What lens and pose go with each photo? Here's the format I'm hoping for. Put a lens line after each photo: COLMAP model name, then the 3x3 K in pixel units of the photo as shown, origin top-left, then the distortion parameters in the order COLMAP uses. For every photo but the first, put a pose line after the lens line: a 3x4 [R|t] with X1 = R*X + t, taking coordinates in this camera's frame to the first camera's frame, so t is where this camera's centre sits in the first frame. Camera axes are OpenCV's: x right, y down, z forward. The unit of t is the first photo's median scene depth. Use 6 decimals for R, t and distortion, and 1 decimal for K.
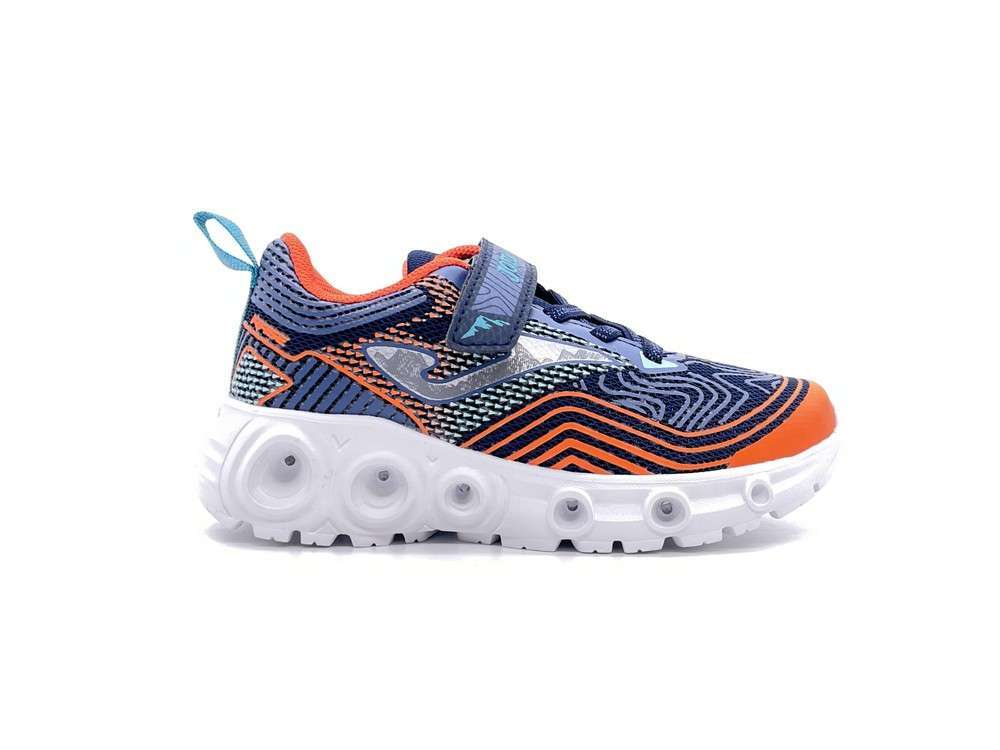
lens RADIAL K [[1356.4, 0, 500.0], [0, 1356.4, 375.0], [0, 0, 1]] dist [0.100578, 0.000666]
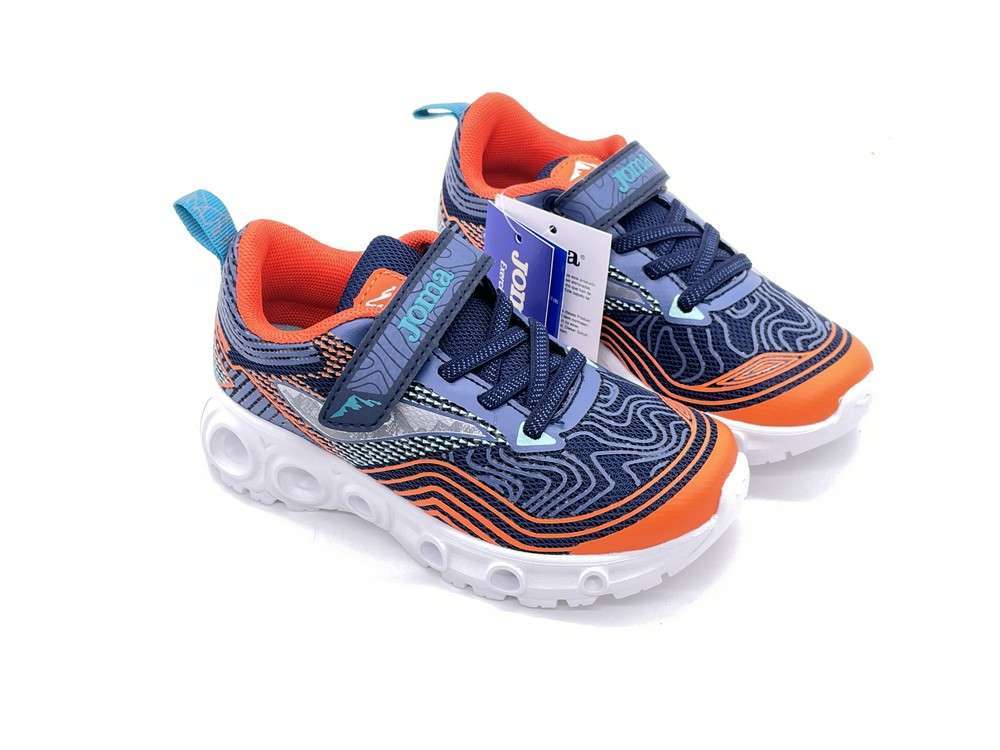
lens RADIAL K [[1356.4, 0, 500.0], [0, 1356.4, 375.0], [0, 0, 1]] dist [0.100578, 0.000666]
pose [[0.888668, 0.258434, -0.378789, 0.492063], [0.008089, 0.817092, 0.576450, -0.674469], [0.458480, -0.515337, 0.724033, 0.263991]]
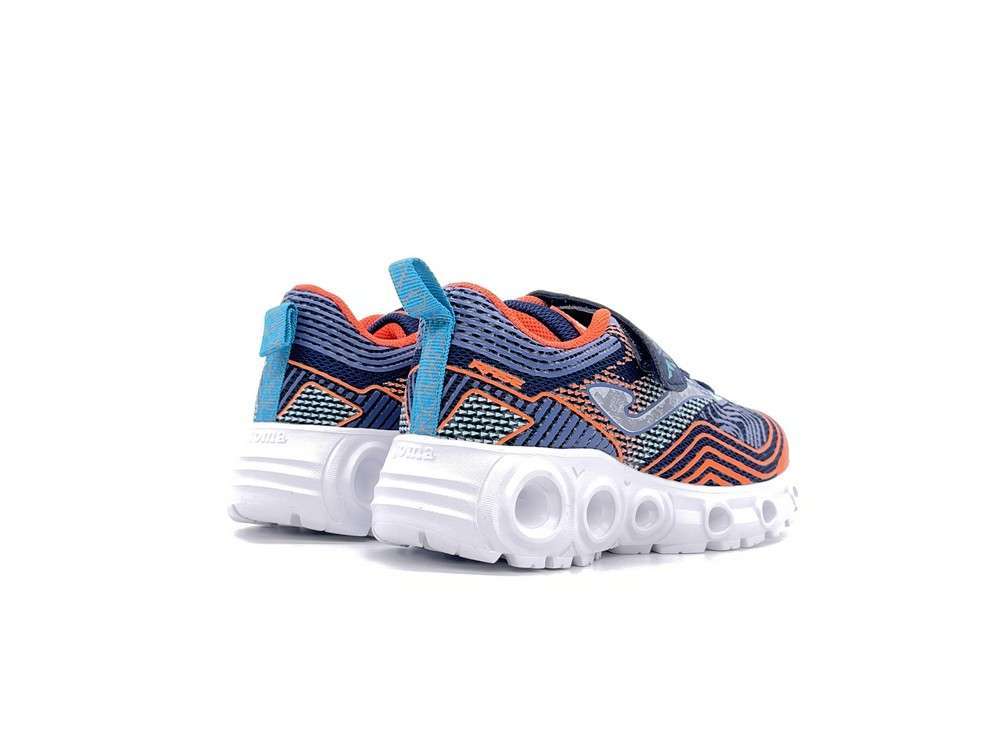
lens RADIAL K [[1356.4, 0, 500.0], [0, 1356.4, 375.0], [0, 0, 1]] dist [0.100578, 0.000666]
pose [[0.734934, -0.012999, 0.678014, -0.910212], [0.034776, 0.999223, -0.018538, -0.012664], [-0.677246, 0.037202, 0.734816, 0.219525]]
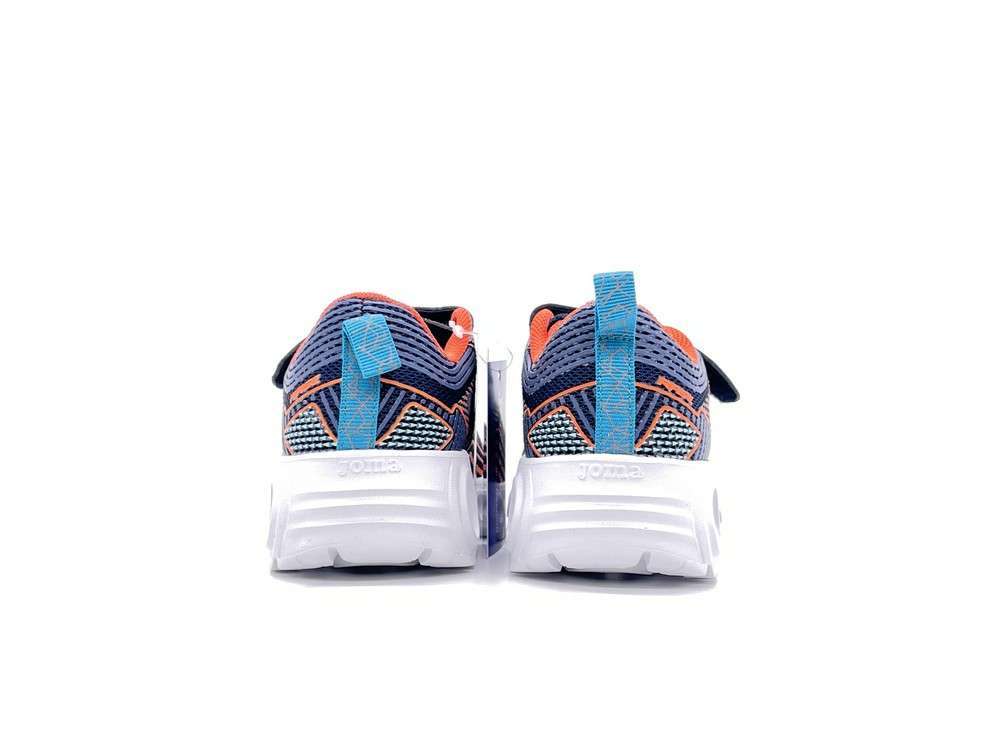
lens RADIAL K [[1356.4, 0, 500.0], [0, 1356.4, 375.0], [0, 0, 1]] dist [0.100578, 0.000666]
pose [[0.124604, -0.022324, 0.991955, -1.287799], [0.050836, 0.998577, 0.016087, -0.071206], [-0.990903, 0.048423, 0.125562, 1.023858]]
